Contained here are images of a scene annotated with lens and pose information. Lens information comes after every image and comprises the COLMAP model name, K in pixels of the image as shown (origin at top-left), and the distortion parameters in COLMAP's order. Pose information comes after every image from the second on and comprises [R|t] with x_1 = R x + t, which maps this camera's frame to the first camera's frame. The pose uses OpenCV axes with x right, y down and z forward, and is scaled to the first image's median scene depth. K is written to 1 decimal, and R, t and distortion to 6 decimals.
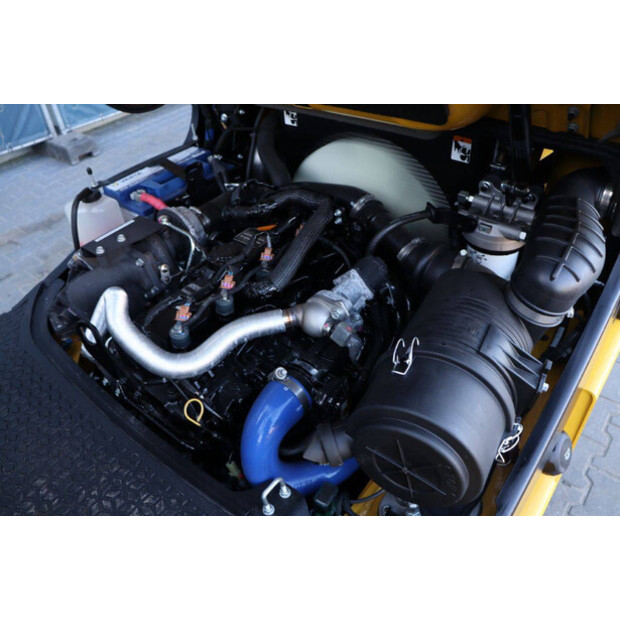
lens RADIAL K [[496.3, 0, 310.0], [0, 496.3, 310.0], [0, 0, 1]] dist [-0.059797, 0.000706]
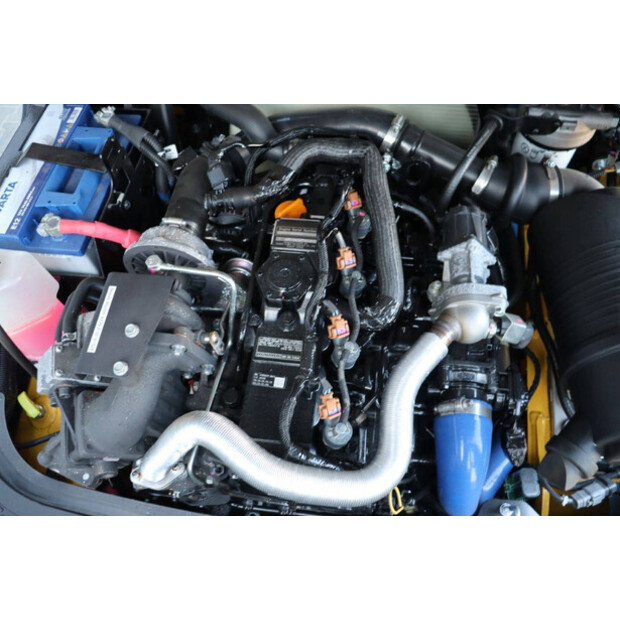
lens RADIAL K [[496.3, 0, 310.0], [0, 496.3, 310.0], [0, 0, 1]] dist [-0.059797, 0.000706]
pose [[0.849388, -0.444956, 0.283822, -0.357029], [0.328607, 0.866690, 0.375321, -0.323911], [-0.412987, -0.225527, 0.882372, 0.368327]]
